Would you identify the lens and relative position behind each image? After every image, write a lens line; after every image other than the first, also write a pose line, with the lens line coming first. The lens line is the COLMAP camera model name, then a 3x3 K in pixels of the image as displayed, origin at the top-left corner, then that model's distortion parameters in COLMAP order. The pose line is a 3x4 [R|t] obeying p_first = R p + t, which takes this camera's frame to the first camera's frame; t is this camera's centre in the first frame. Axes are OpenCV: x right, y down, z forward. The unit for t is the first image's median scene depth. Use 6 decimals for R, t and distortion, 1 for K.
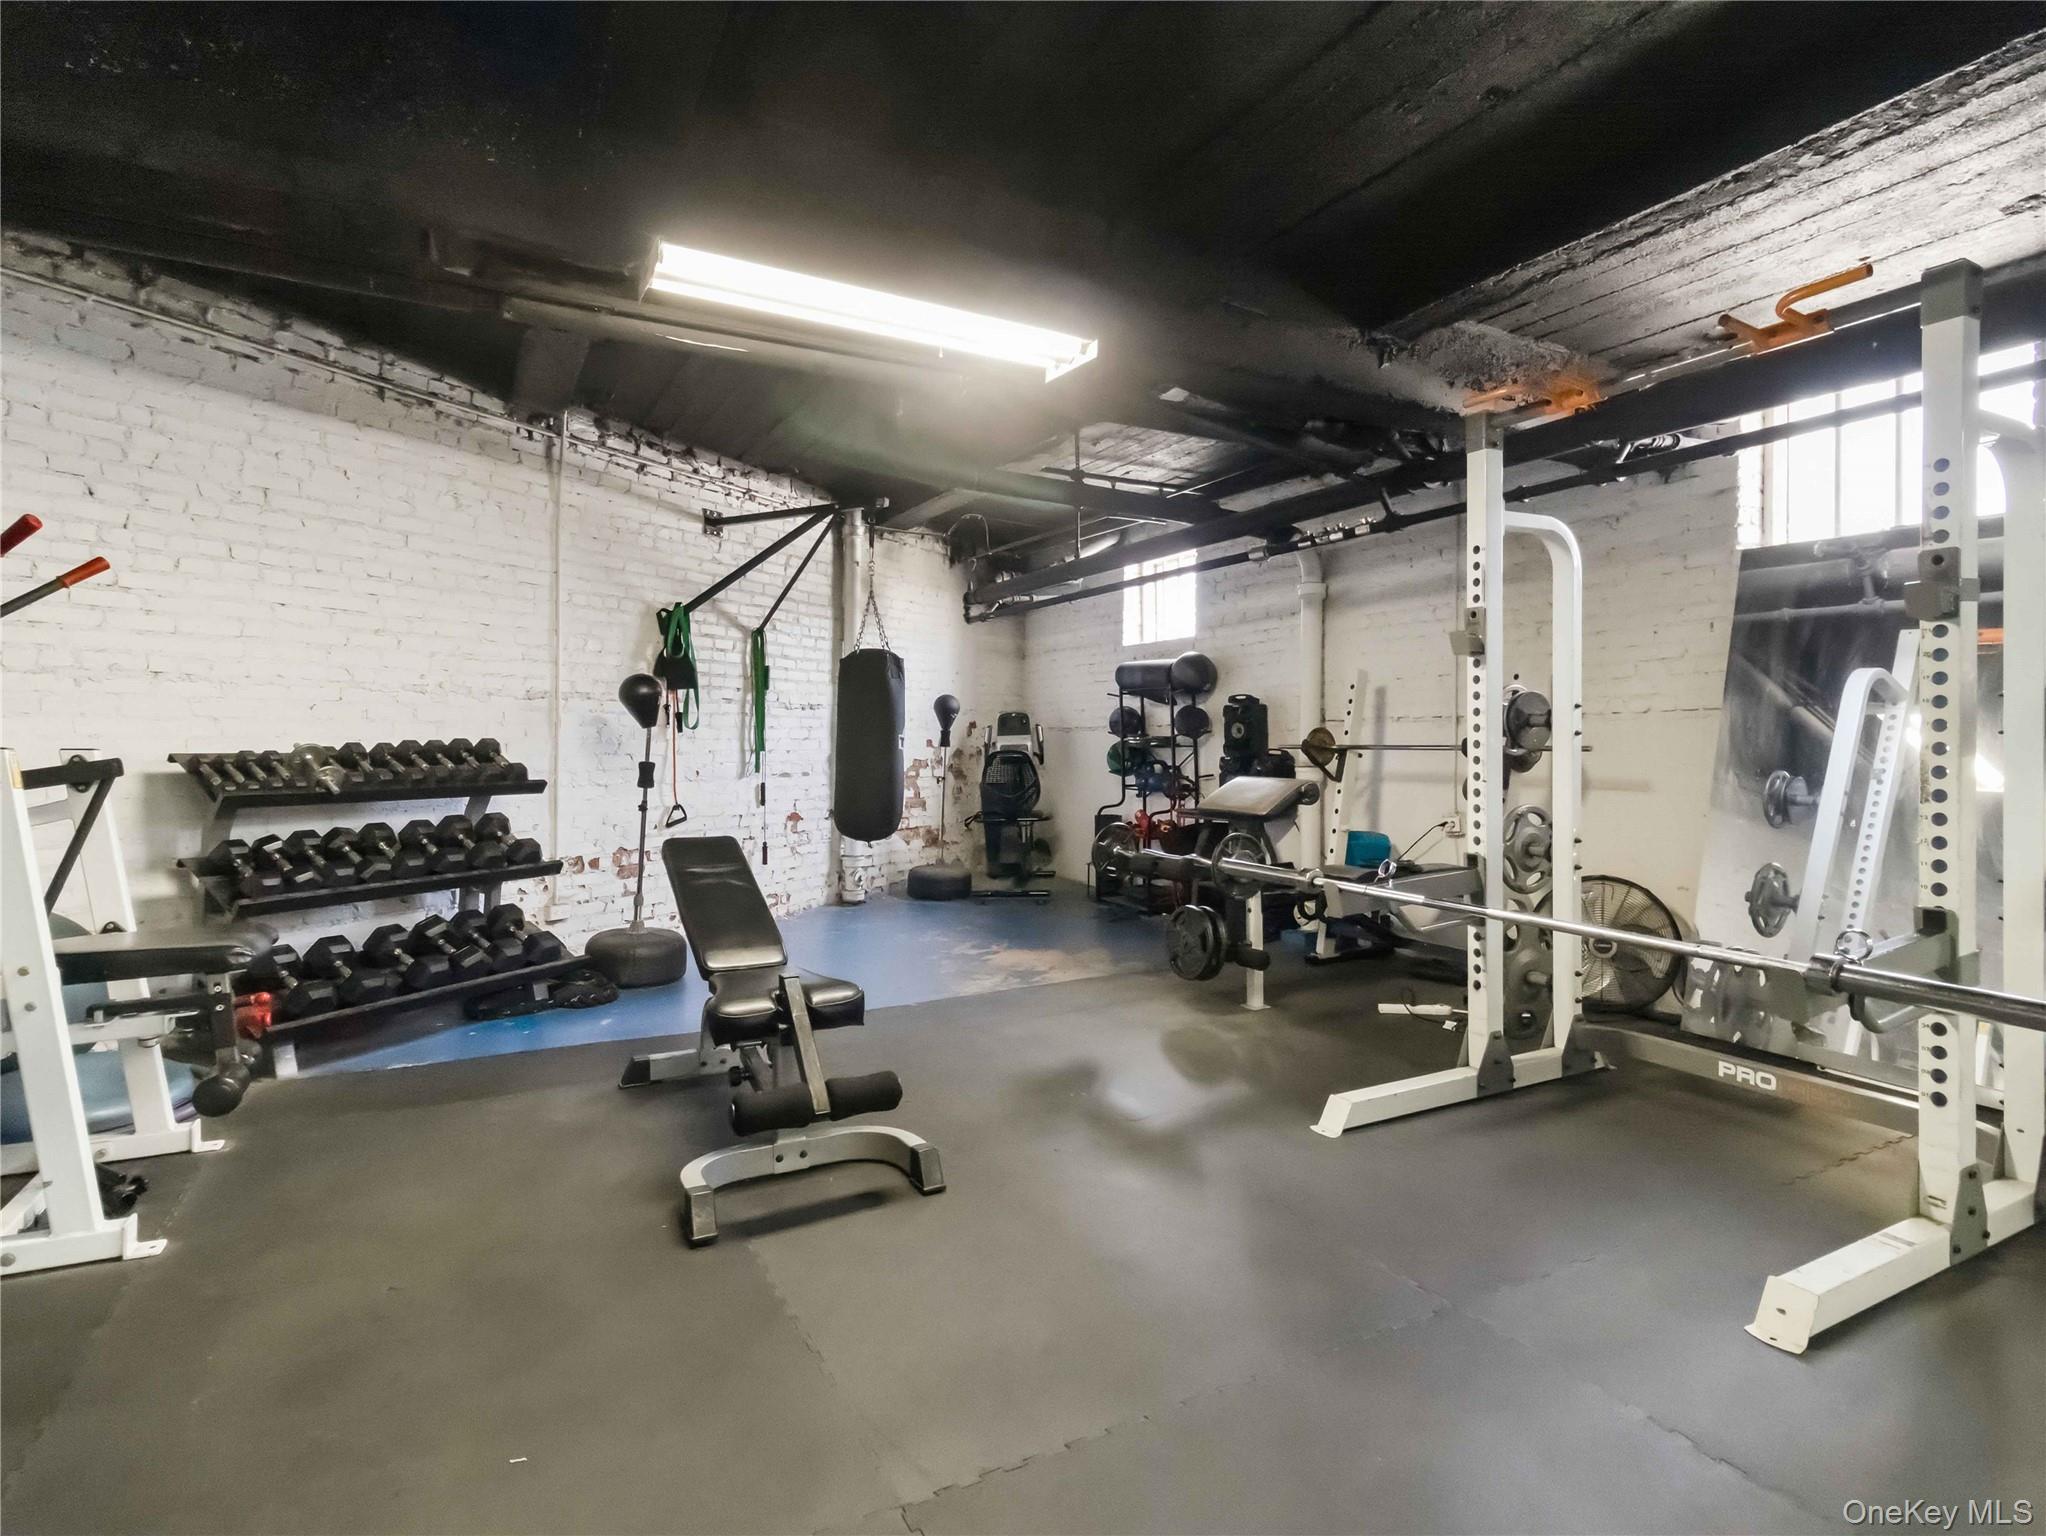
lens RADIAL K [[1089.3, 0, 1021.3], [0, 1089.3, 758.4], [0, 0, 1]] dist [-0.003582, -0.000251]
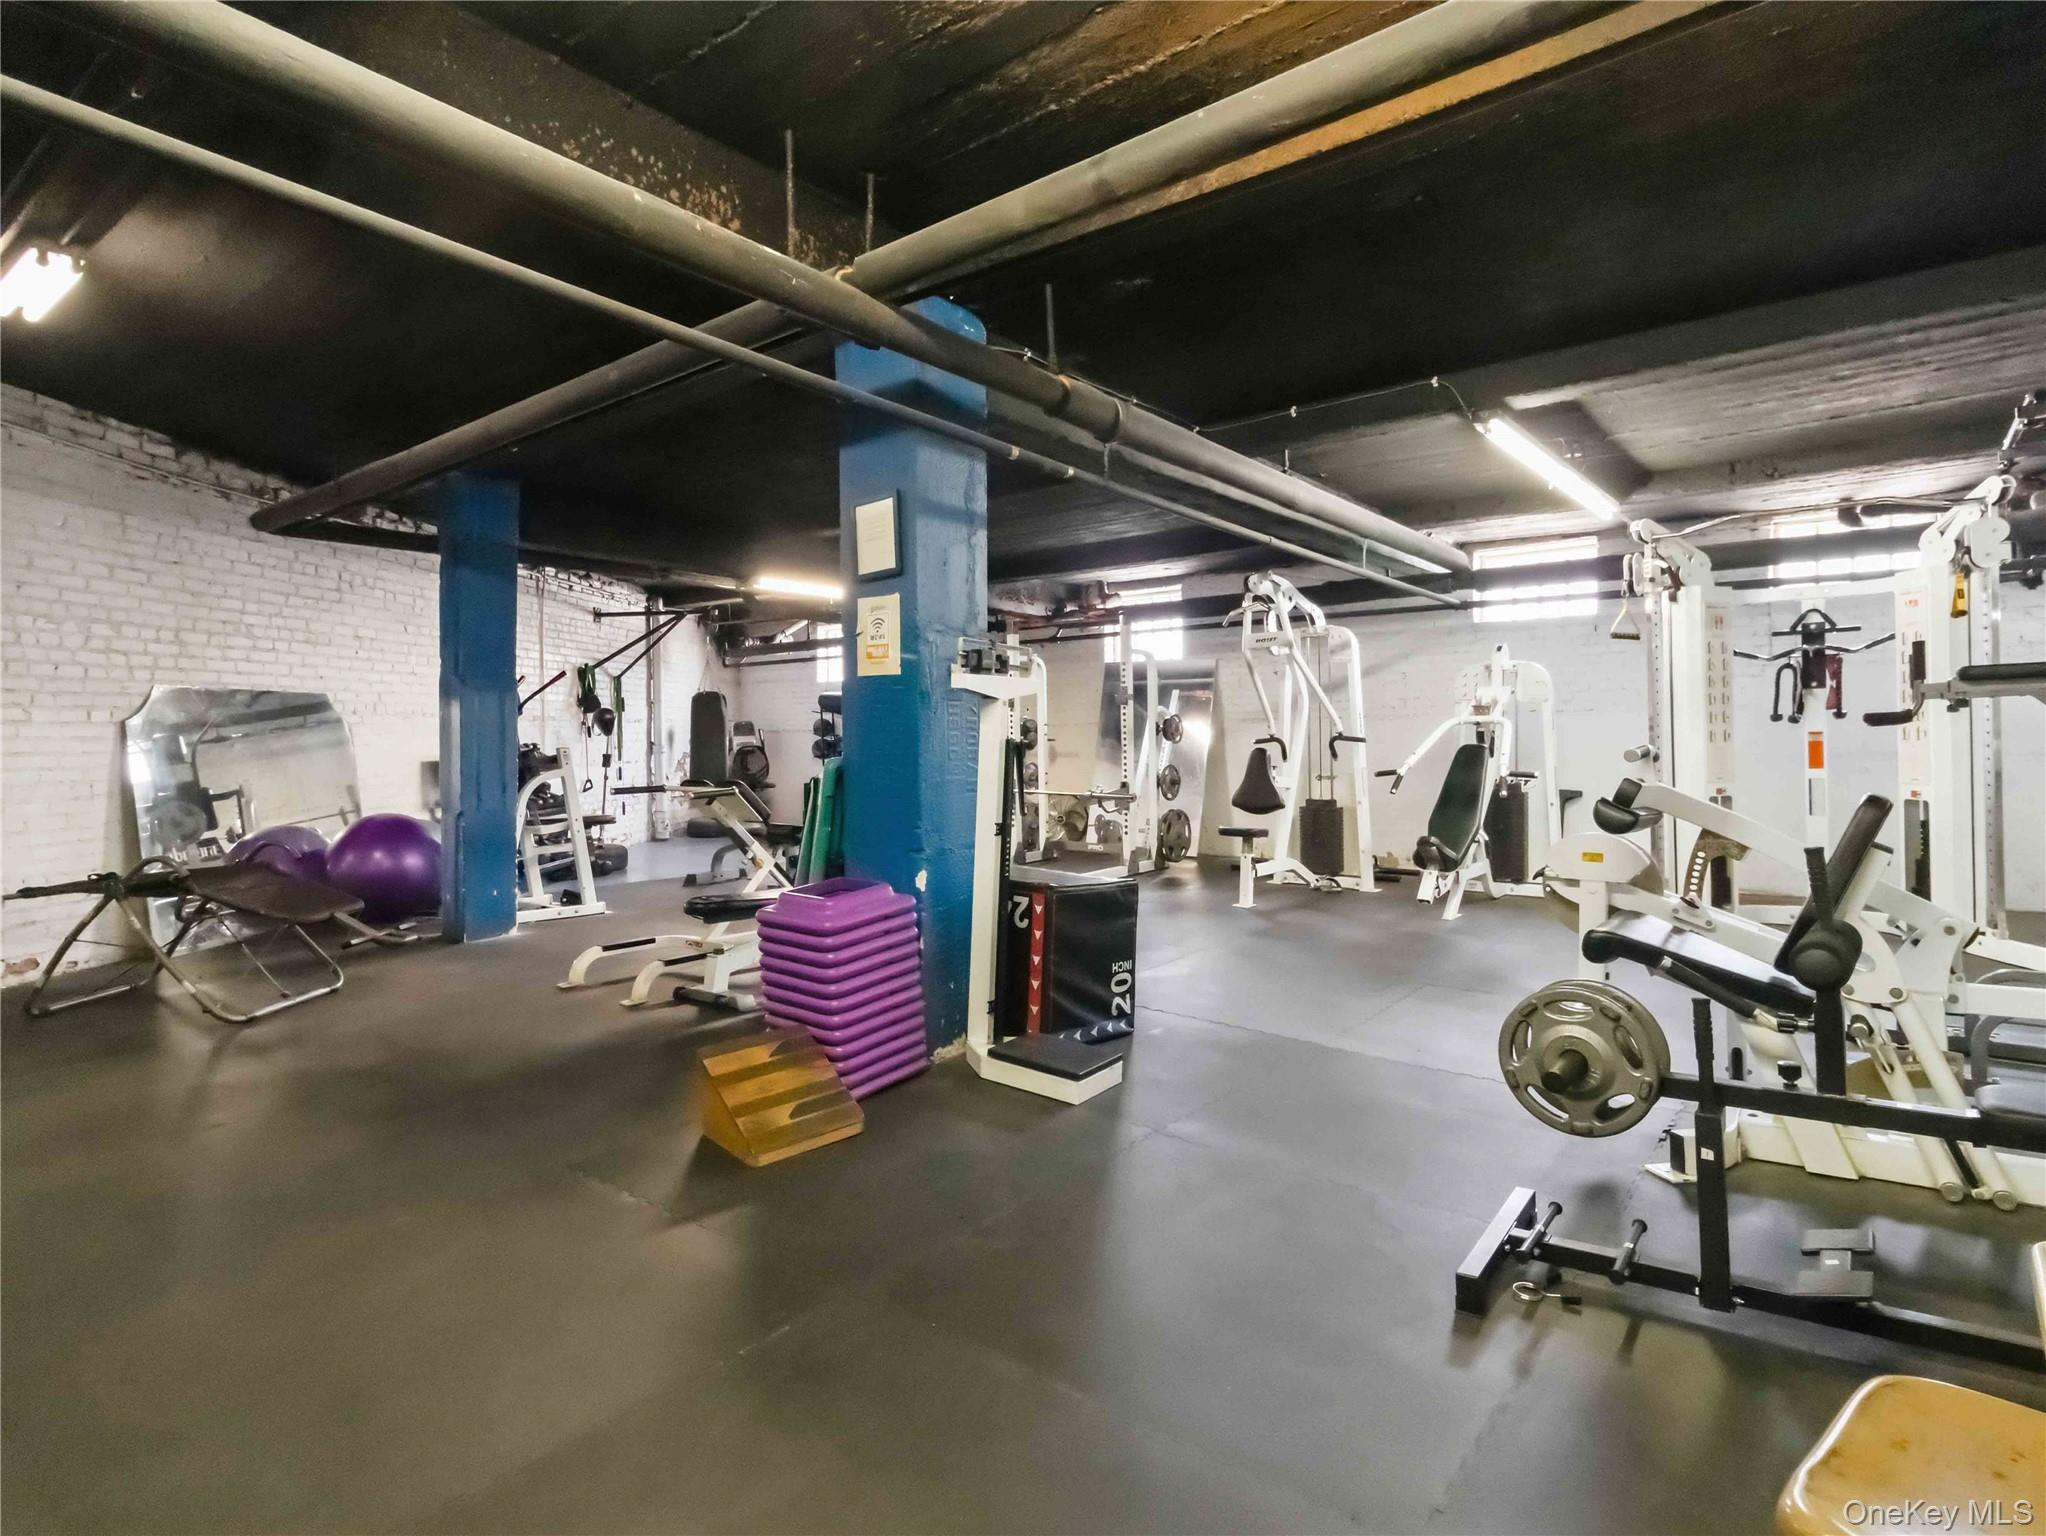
lens RADIAL K [[1089.3, 0, 1020.2], [0, 1089.3, 756.0], [0, 0, 1]] dist [-0.003582, -0.000251]
pose [[0.921927, -0.020772, 0.386807, -0.337316], [0.019575, 0.999784, 0.007034, 0.006392], [-0.386869, 0.001087, 0.922134, -0.835098]]
